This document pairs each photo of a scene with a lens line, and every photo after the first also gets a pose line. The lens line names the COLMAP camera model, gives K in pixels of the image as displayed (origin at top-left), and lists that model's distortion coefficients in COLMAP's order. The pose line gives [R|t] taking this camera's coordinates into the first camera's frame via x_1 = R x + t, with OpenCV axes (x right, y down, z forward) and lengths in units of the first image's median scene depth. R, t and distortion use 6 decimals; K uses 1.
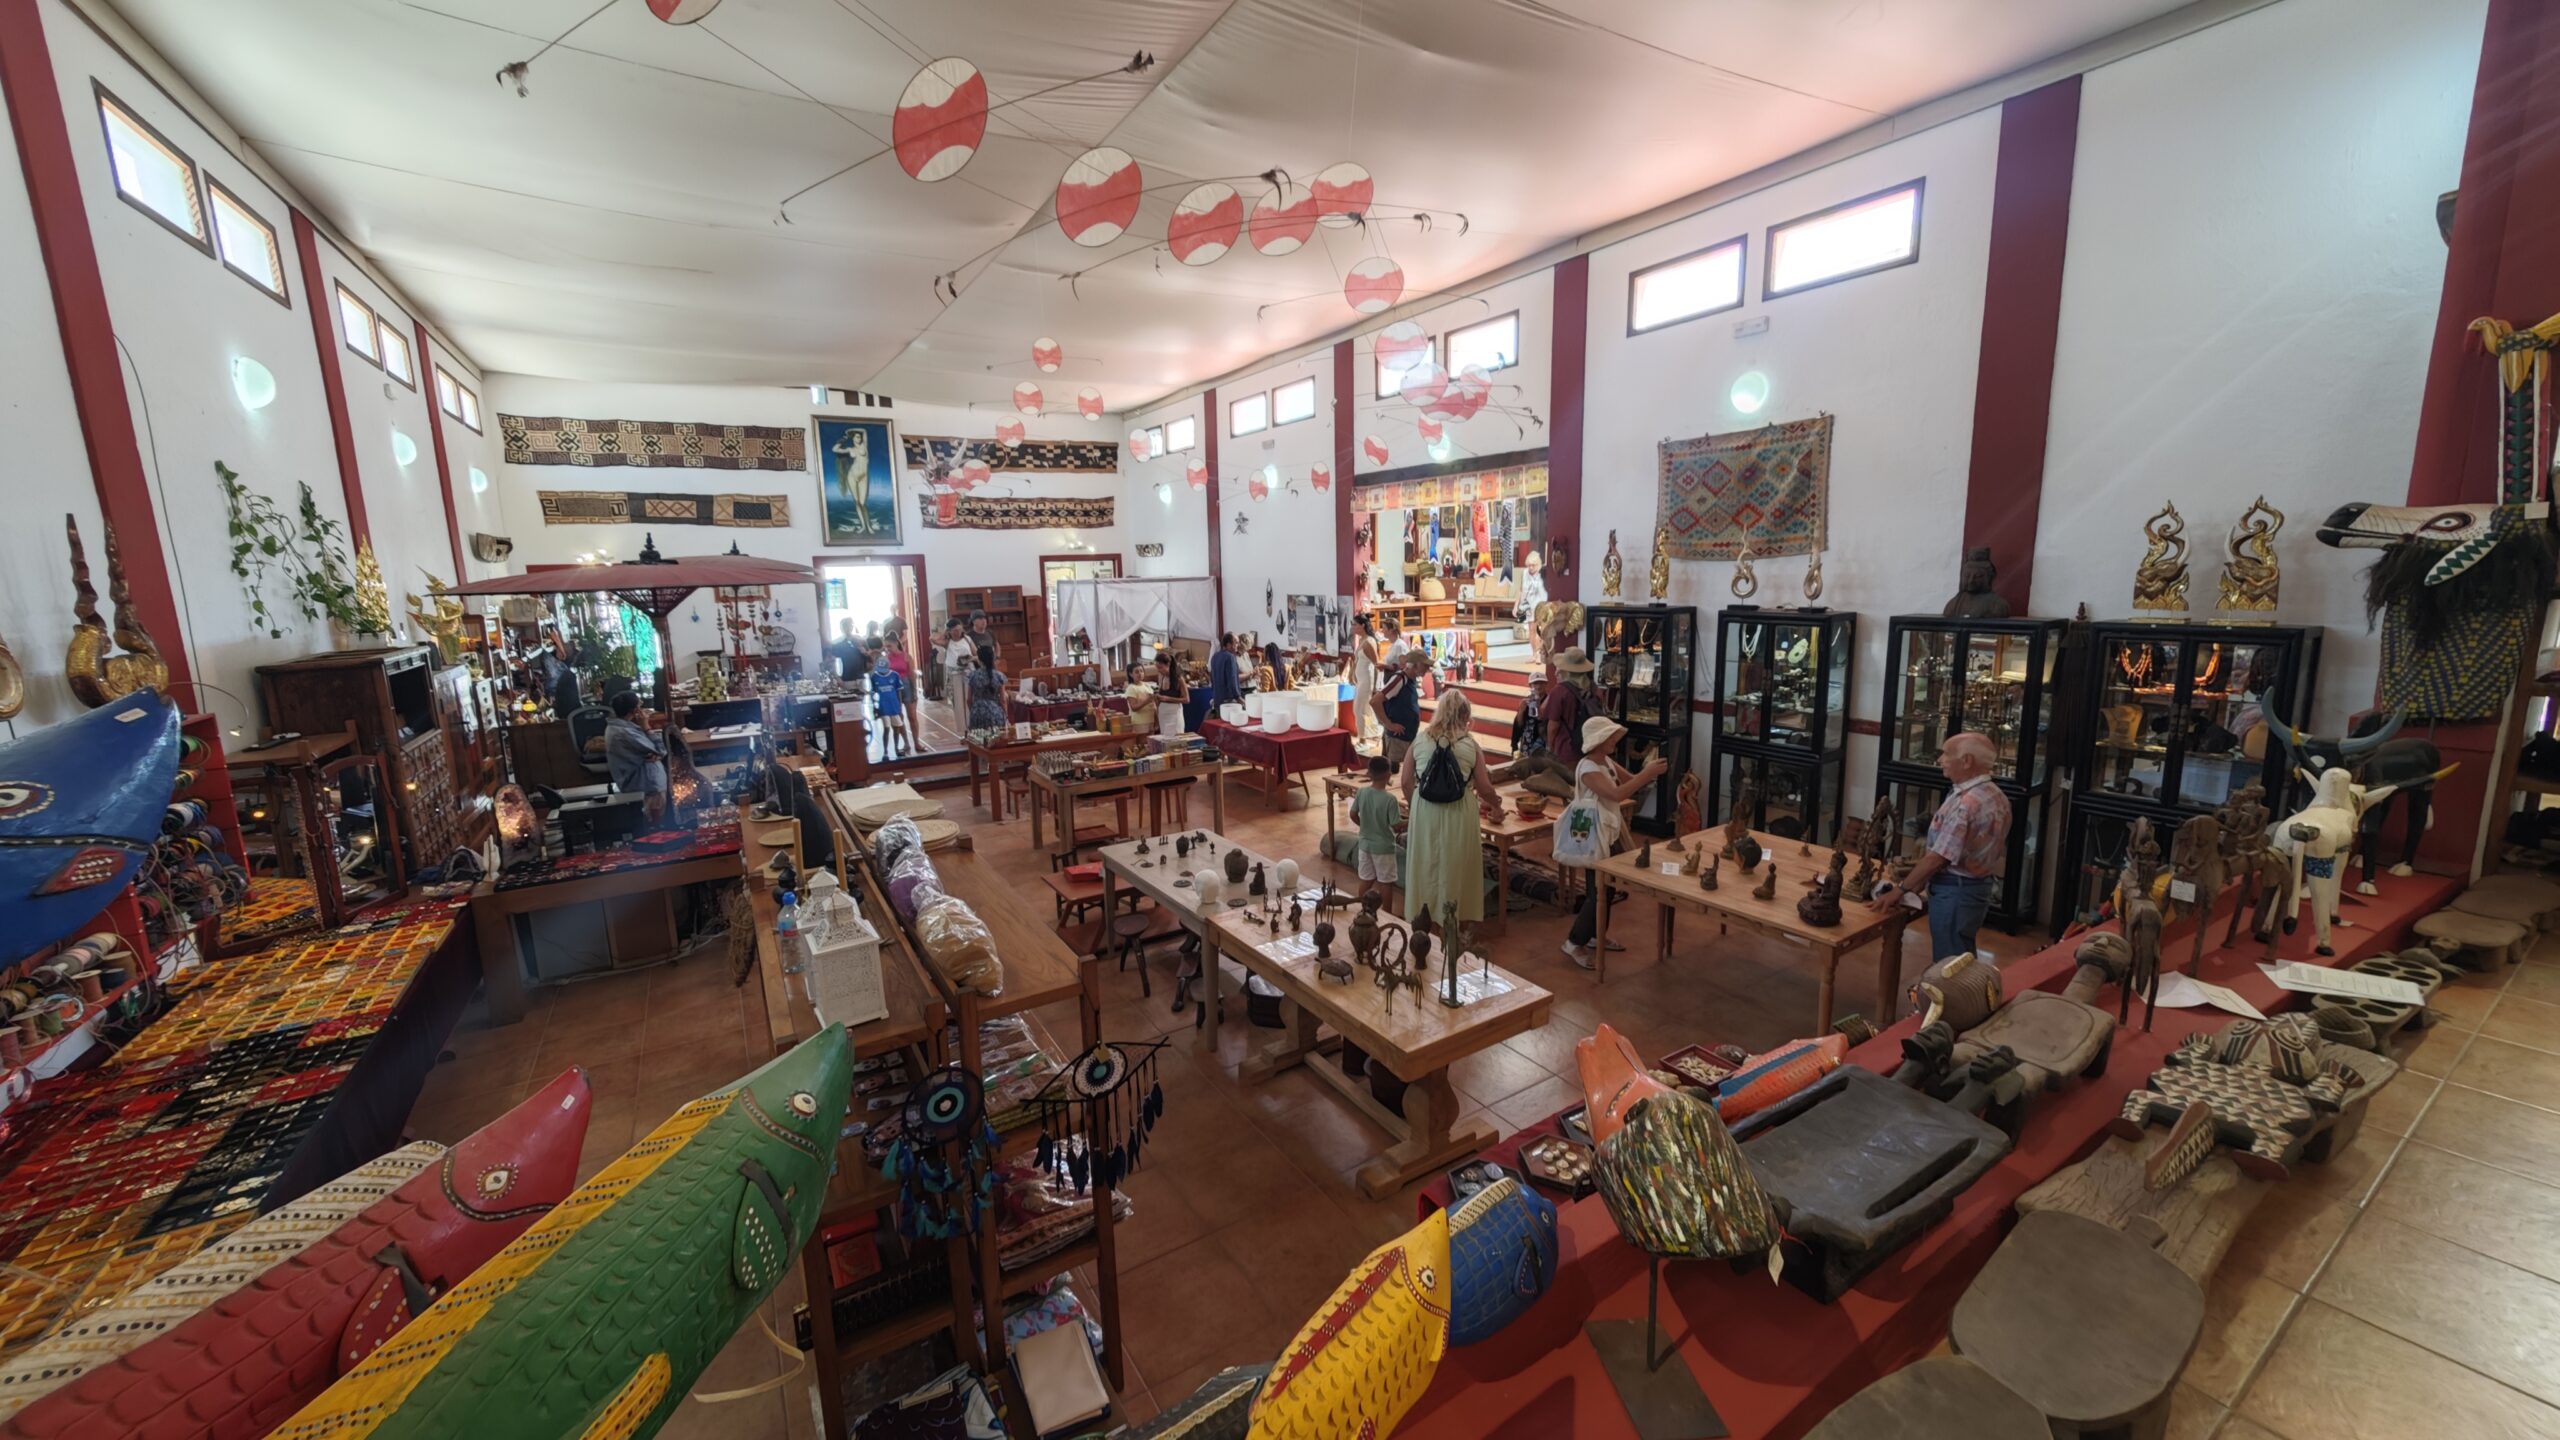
lens RADIAL K [[907.2, 0, 1278.0], [0, 907.2, 709.8], [0, 0, 1]] dist [-0.000821, 0.000173]
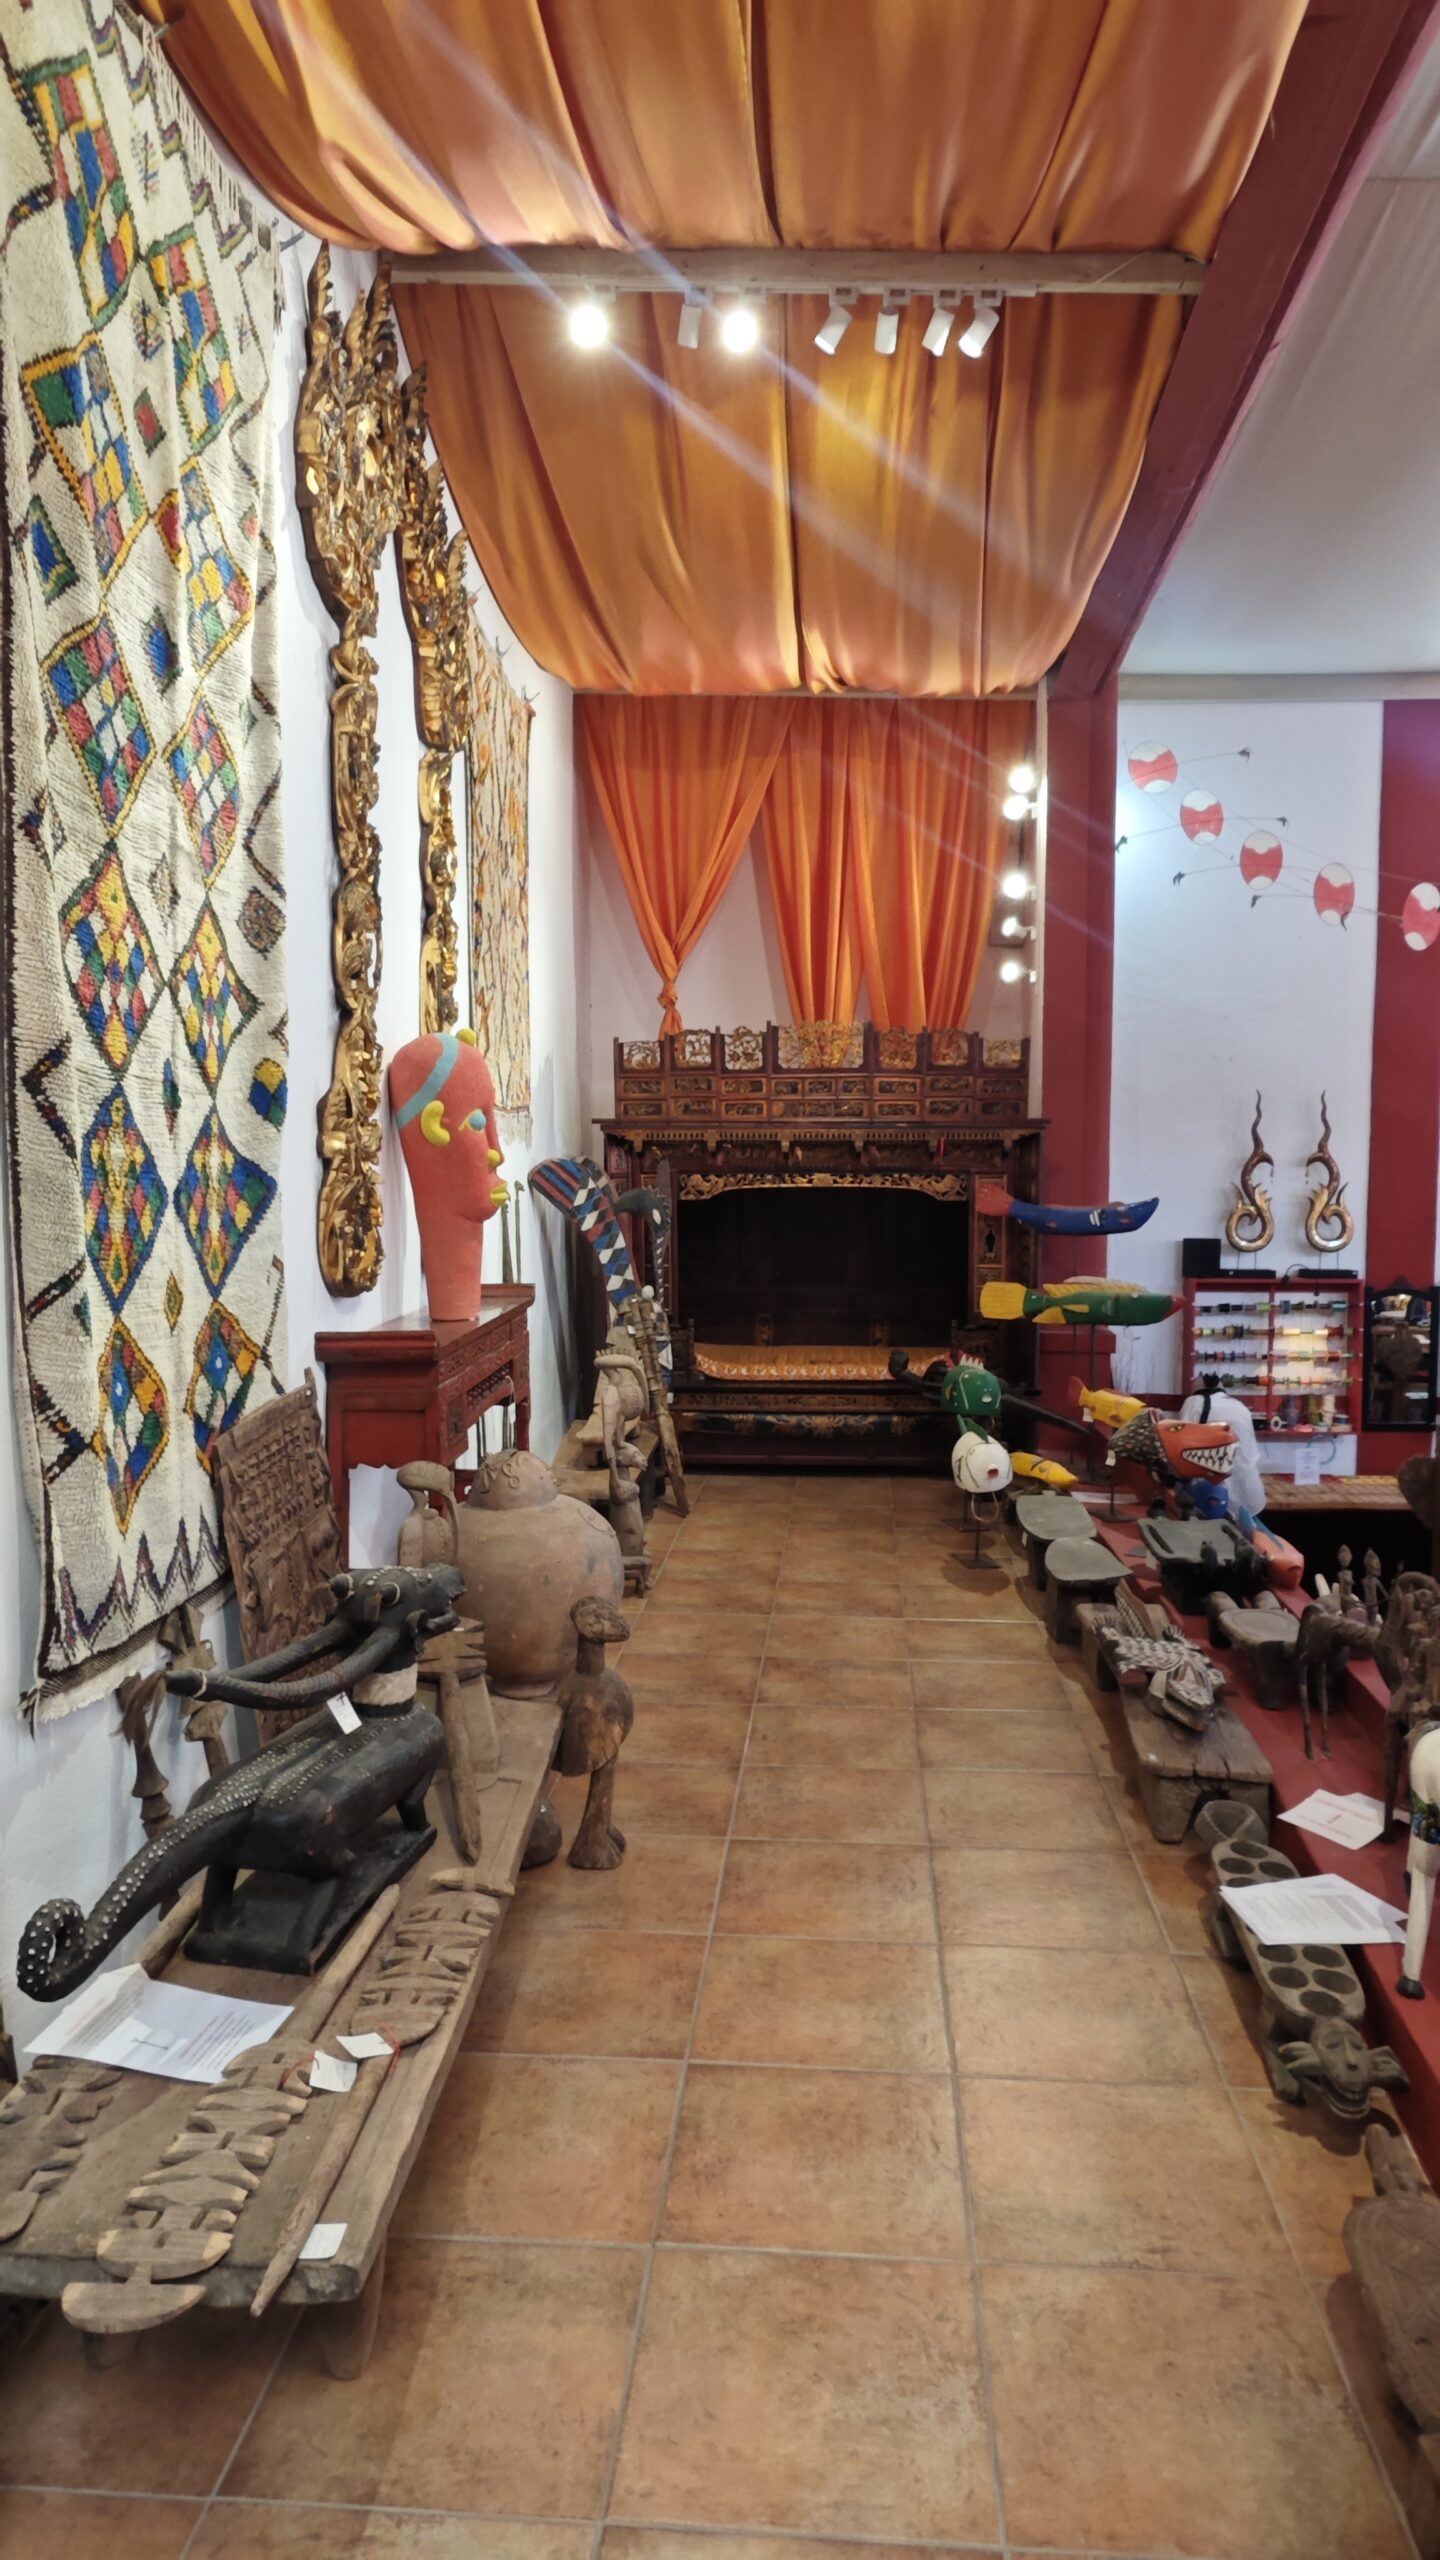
lens RADIAL K [[1568.5, 0, 778.8], [0, 1568.5, 1299.3], [0, 0, 1]] dist [-0.019460, 0.012434]
pose [[-0.557365, 0.092812, -0.825064, 0.412278], [-0.122252, 0.973727, 0.192122, -0.050521], [0.821218, 0.207947, -0.531375, 0.218617]]
